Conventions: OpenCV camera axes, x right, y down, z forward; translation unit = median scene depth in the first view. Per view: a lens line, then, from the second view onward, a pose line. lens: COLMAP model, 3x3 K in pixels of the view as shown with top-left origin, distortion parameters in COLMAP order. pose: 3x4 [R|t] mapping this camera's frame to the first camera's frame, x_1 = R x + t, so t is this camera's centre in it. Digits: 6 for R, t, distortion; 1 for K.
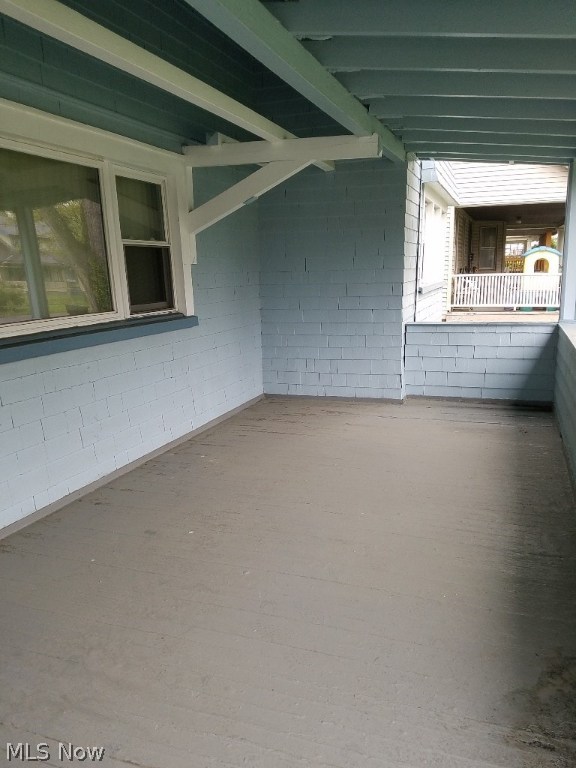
lens RADIAL K [[597.6, 0, 288.0], [0, 597.6, 384.0], [0, 0, 1]] dist [-0.005950, -0.009634]
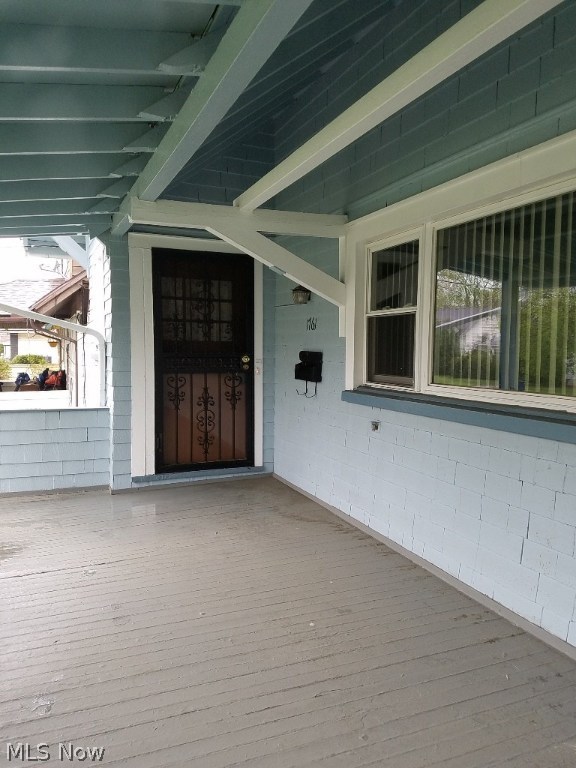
lens RADIAL K [[589.7, 0, 288.0], [0, 589.7, 384.0], [0, 0, 1]] dist [0.662971, -0.001572]
pose [[-0.713485, 0.056549, -0.698385, 0.514443], [-0.129782, 0.968825, 0.211034, -0.290093], [0.688546, 0.241208, -0.683903, 1.487311]]
